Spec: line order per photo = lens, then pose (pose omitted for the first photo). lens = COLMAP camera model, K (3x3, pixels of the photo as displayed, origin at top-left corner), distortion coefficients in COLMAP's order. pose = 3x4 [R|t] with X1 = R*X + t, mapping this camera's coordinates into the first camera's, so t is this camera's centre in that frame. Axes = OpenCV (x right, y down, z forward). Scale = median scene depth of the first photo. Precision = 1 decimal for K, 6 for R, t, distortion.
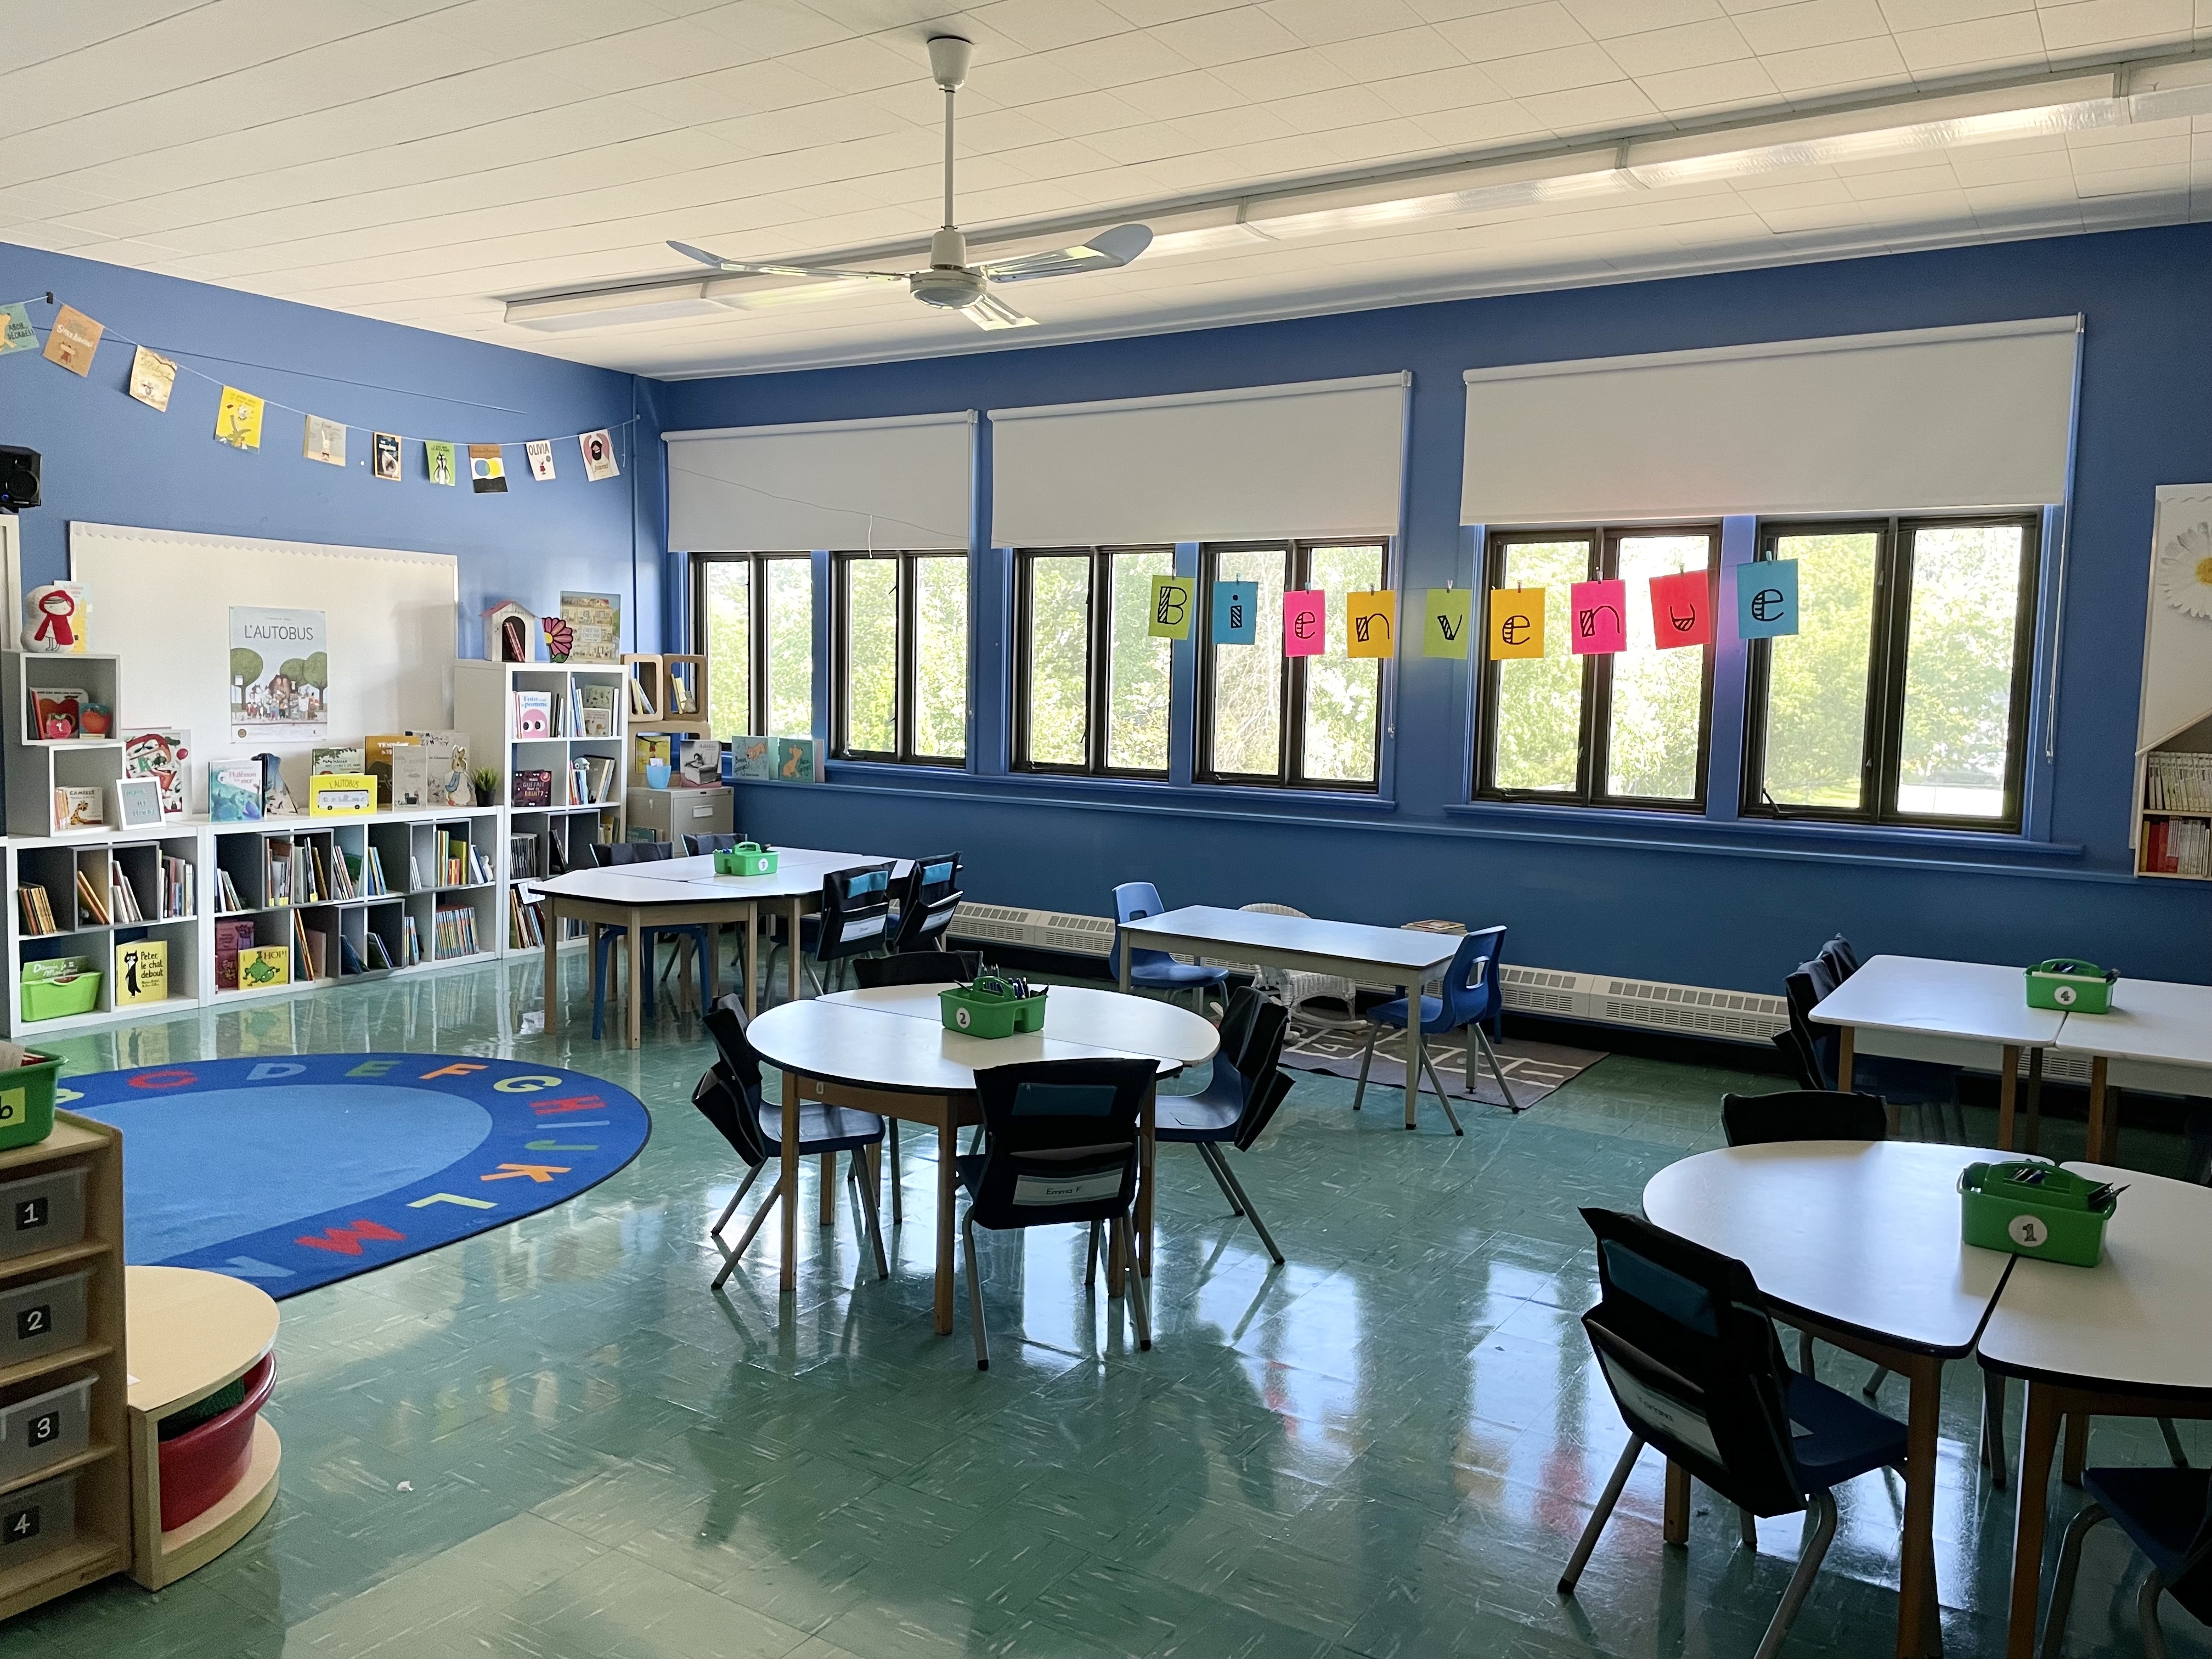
lens RADIAL K [[1653.8, 0, 1093.4], [0, 1653.8, 825.1], [0, 0, 1]] dist [0.102230, -0.136546]
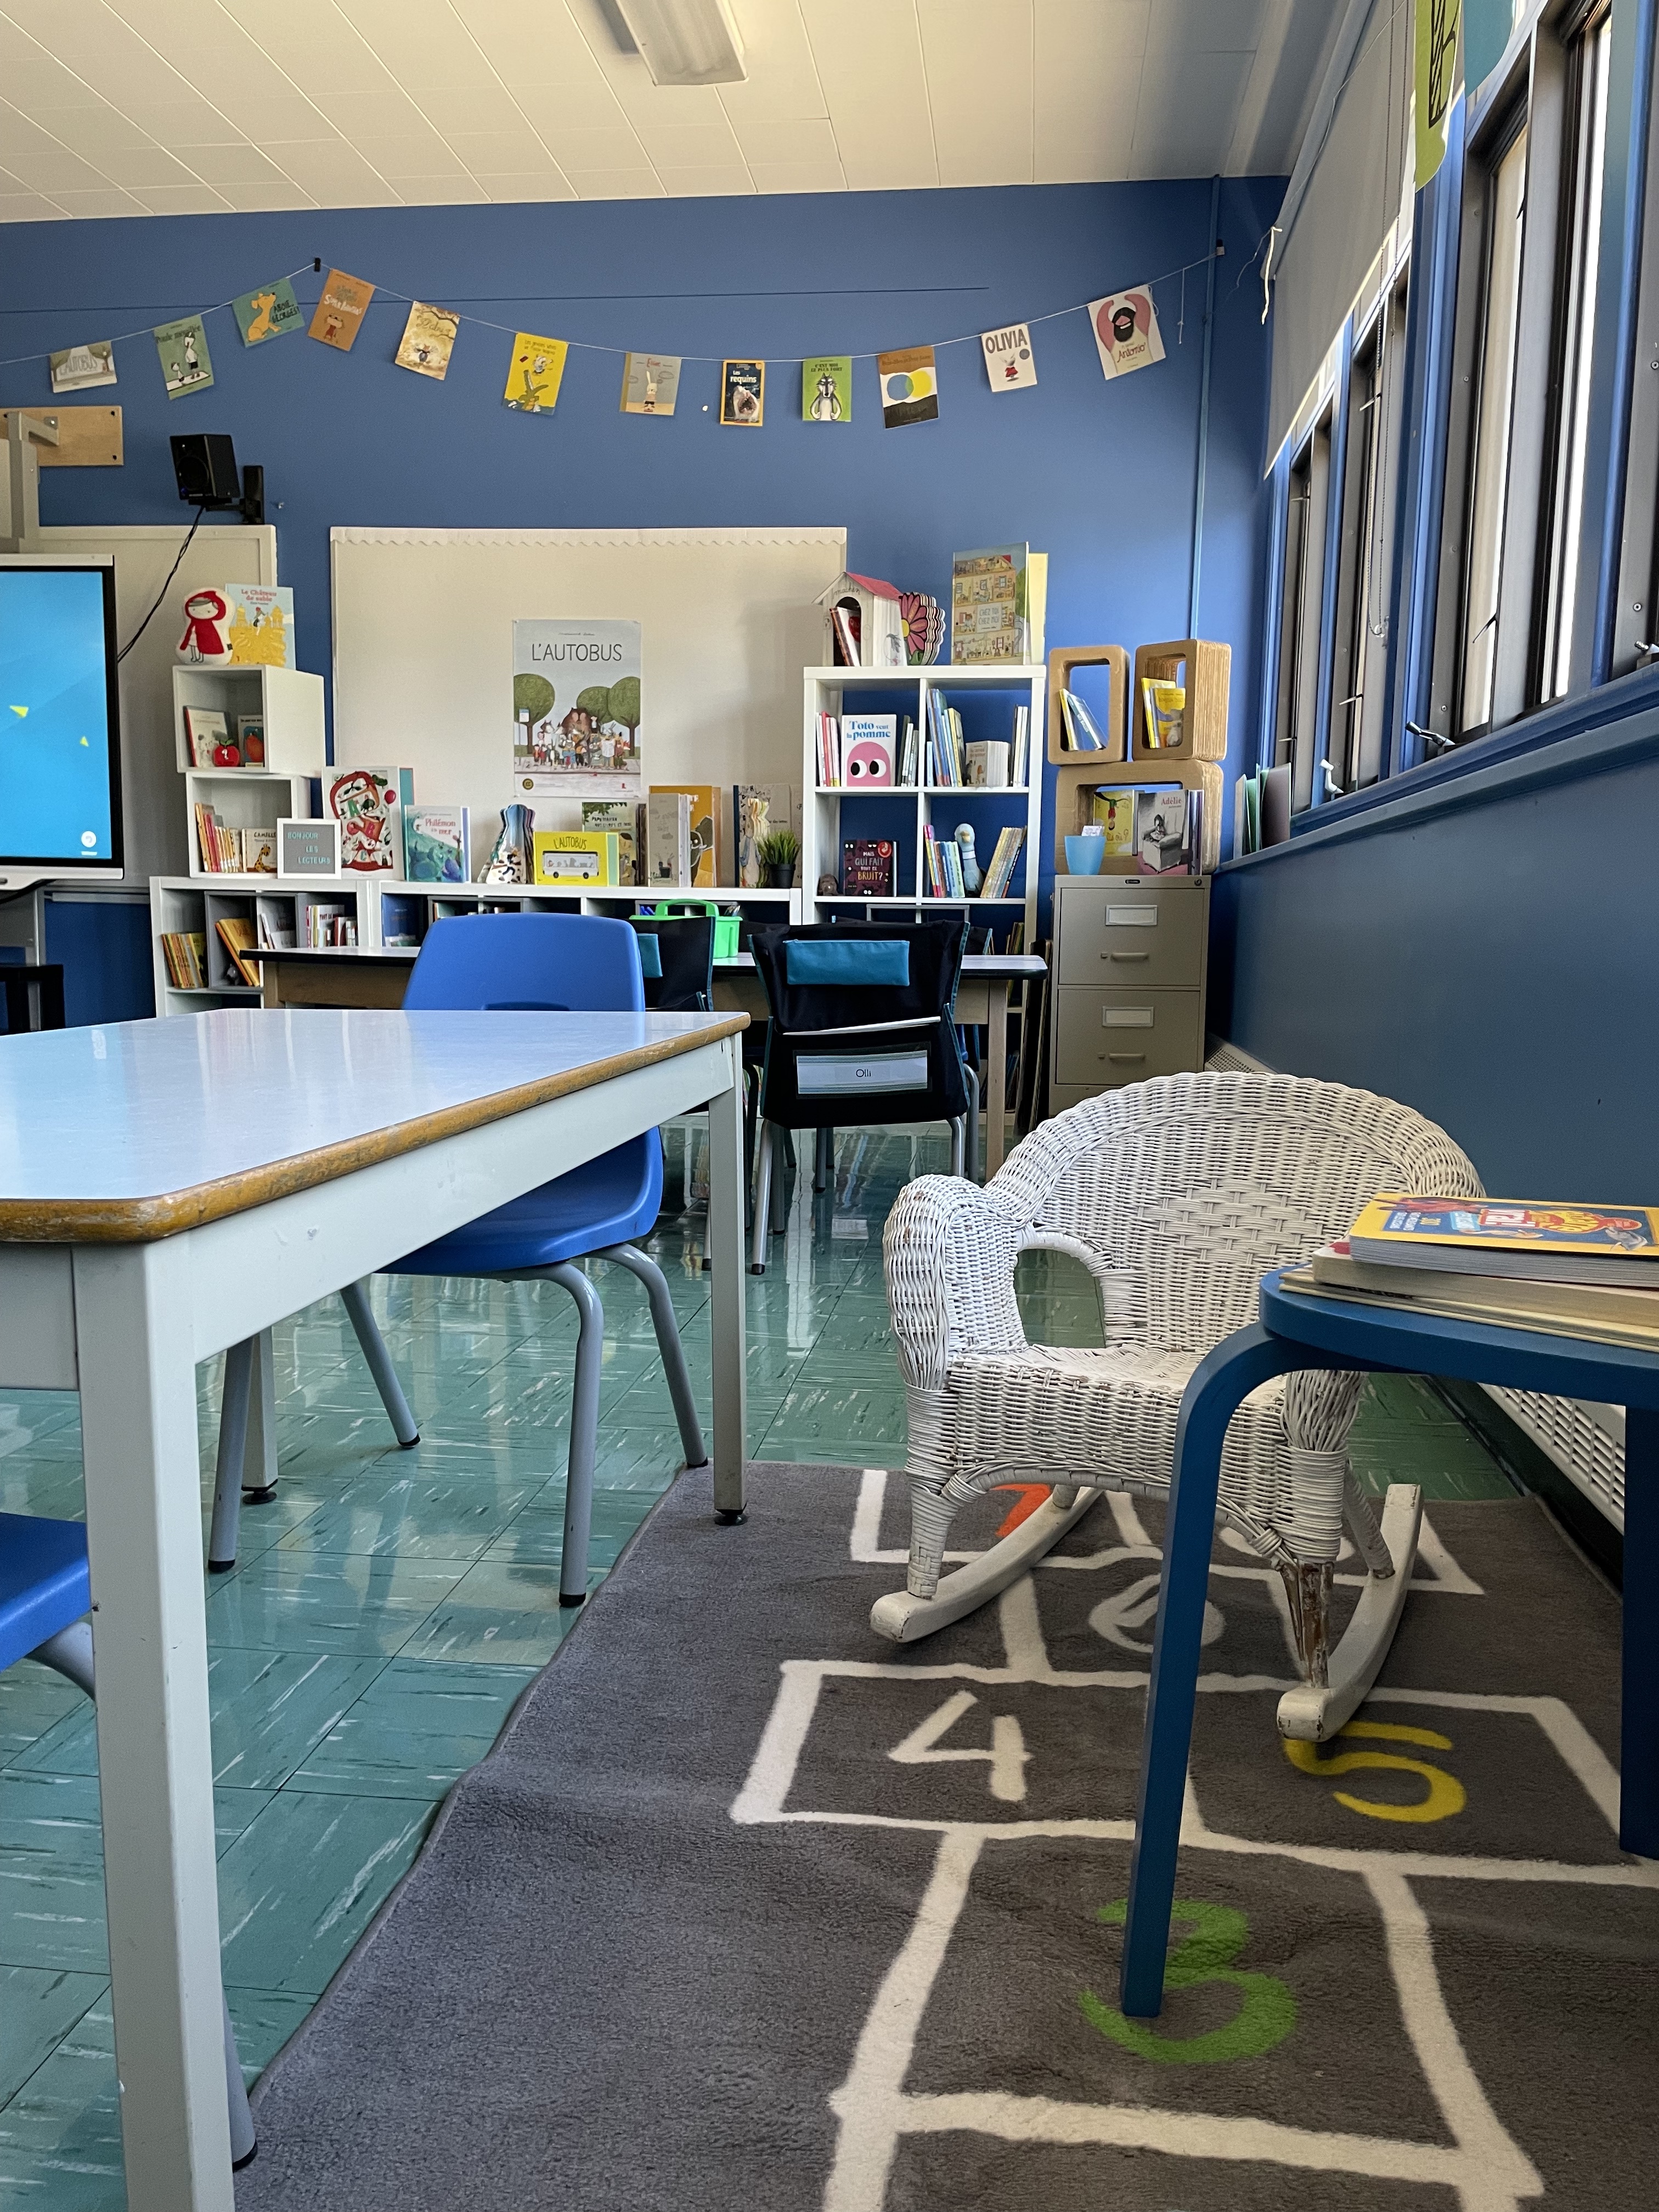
lens RADIAL K [[1653.8, 0, 841.0], [0, 1653.8, 1100.1], [0, 0, 1]] dist [0.102230, -0.136546]
pose [[0.427650, 0.082661, -0.900157, 0.274635], [-0.091207, 0.994674, 0.048009, 0.042209], [0.899331, 0.061570, 0.432911, 0.790777]]
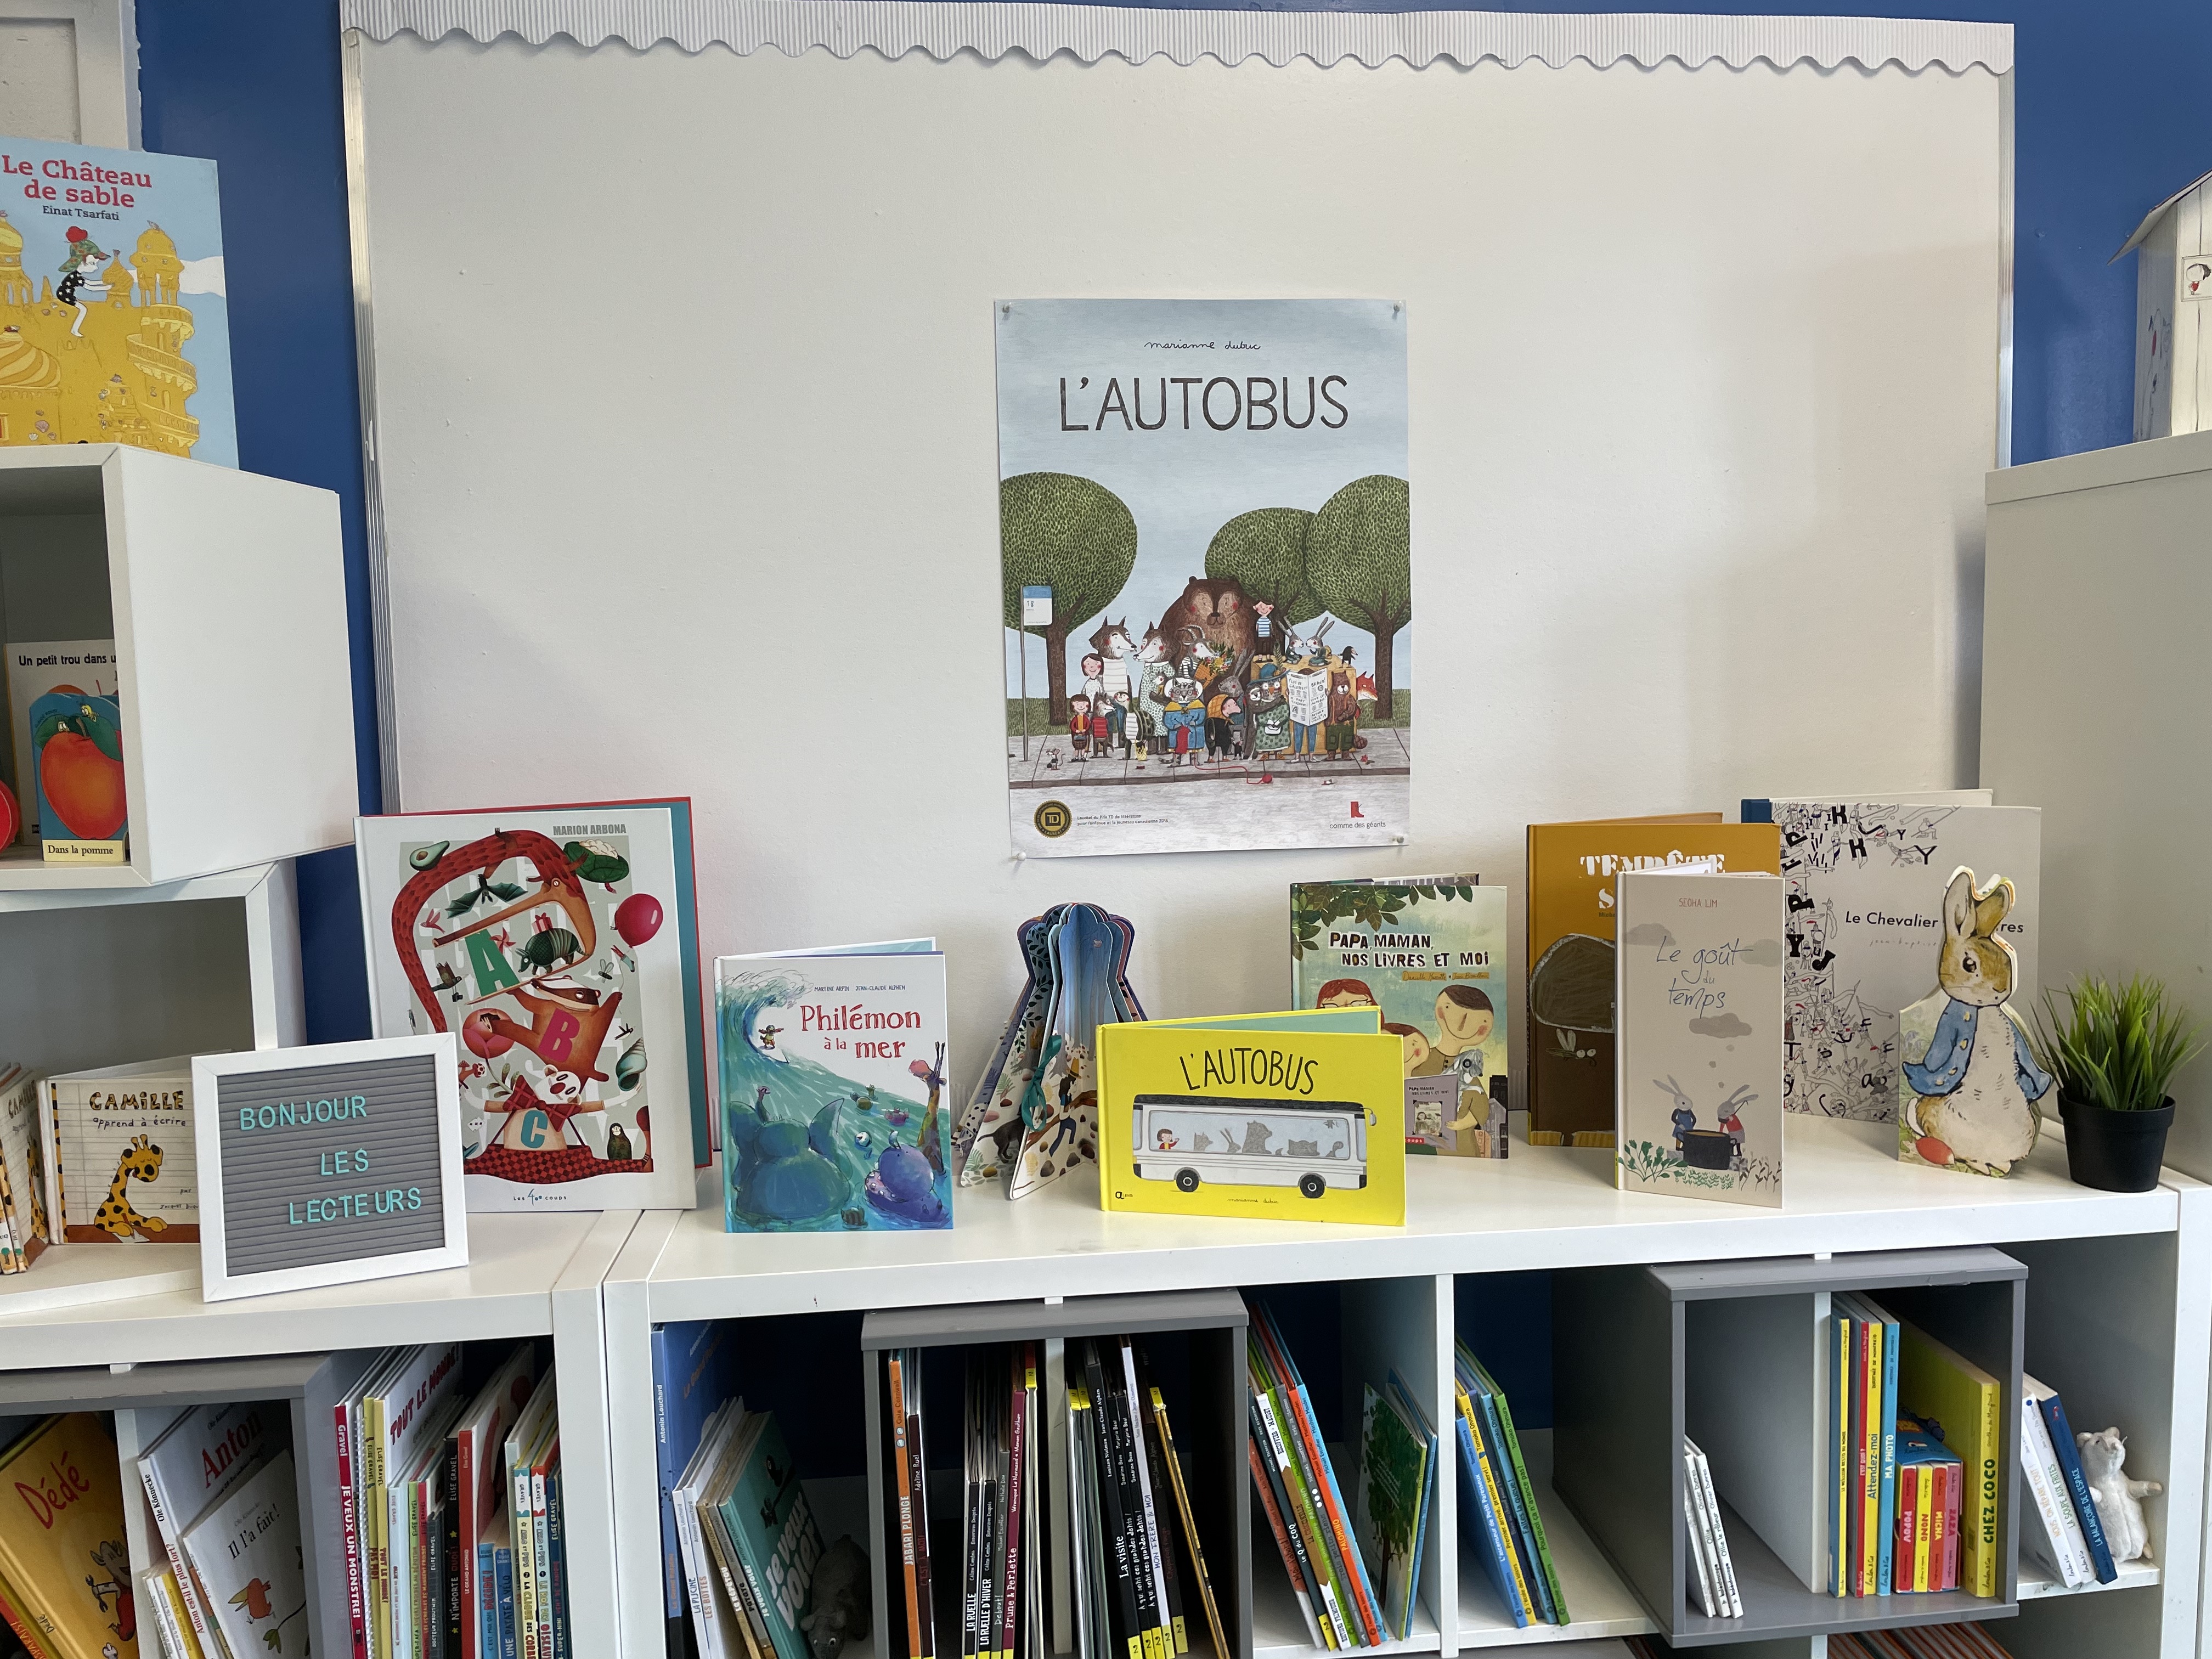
lens RADIAL K [[1636.5, 0, 1127.3], [0, 1636.5, 842.4], [0, 0, 1]] dist [0.102815, -0.133106]
pose [[0.616435, 0.012336, -0.787309, -0.302792], [-0.030226, 0.999511, -0.008005, -0.048803], [0.786825, 0.028732, 0.616506, 0.846704]]
